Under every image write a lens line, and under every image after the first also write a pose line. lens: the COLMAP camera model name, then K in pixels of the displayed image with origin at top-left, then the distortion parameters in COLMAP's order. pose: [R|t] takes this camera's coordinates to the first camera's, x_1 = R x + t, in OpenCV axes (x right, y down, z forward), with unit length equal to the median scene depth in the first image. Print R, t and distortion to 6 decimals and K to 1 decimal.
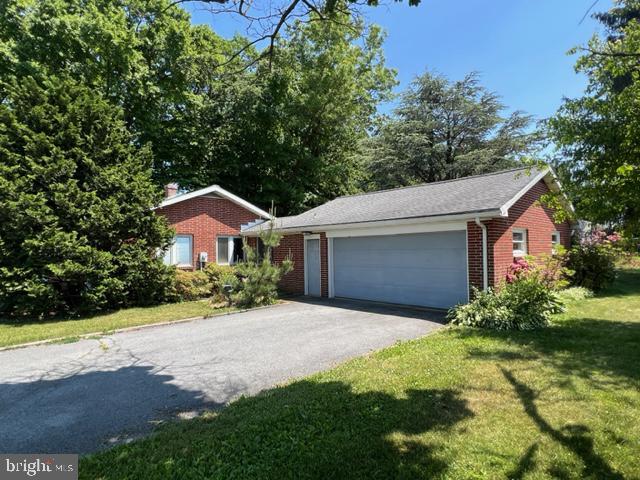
lens RADIAL K [[363.6, 0, 321.2], [0, 363.6, 239.9], [0, 0, 1]] dist [0.001274, 0.002460]
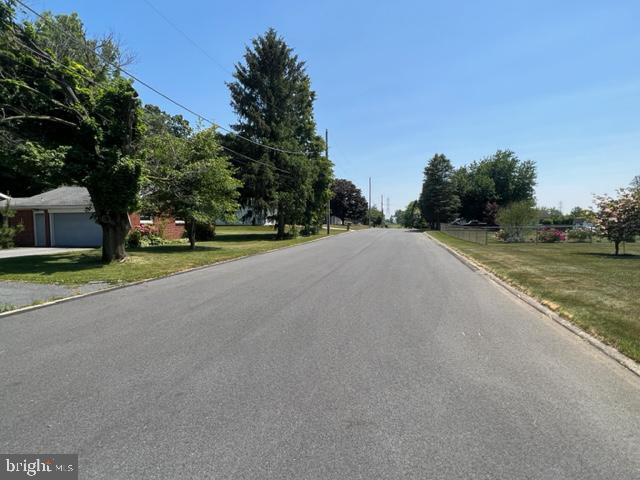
lens RADIAL K [[363.6, 0, 318.5], [0, 363.6, 244.1], [0, 0, 1]] dist [0.001274, 0.002460]
pose [[0.844212, -0.021994, 0.535557, 0.167323], [-0.021269, 0.996996, 0.074472, -0.013751], [-0.535587, -0.074261, 0.841209, -1.189496]]
